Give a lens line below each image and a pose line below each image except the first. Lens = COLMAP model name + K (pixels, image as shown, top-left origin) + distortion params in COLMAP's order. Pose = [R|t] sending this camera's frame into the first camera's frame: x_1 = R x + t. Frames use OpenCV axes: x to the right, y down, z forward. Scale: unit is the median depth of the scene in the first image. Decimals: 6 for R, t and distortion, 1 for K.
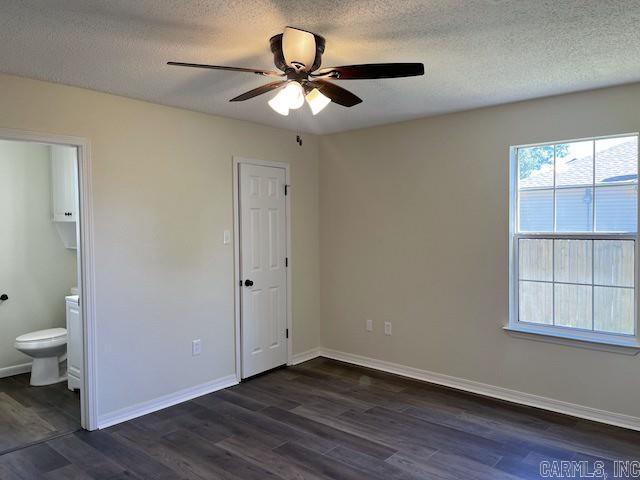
lens RADIAL K [[481.4, 0, 324.5], [0, 481.4, 234.7], [0, 0, 1]] dist [0.075843, -0.106504]
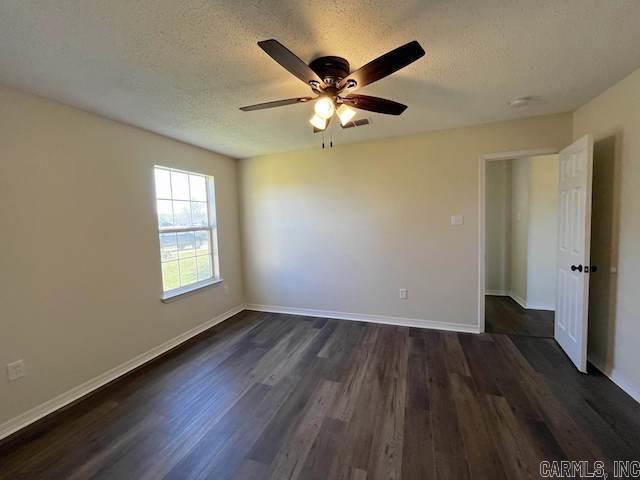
lens RADIAL K [[270.3, 0, 319.1], [0, 270.3, 237.8], [0, 0, 1]] dist [-0.002352, -0.000337]
pose [[-0.358801, -0.048205, 0.932168, -0.548120], [0.057222, 0.995651, 0.073513, -0.009212], [-0.931658, 0.079717, -0.354482, 0.972275]]
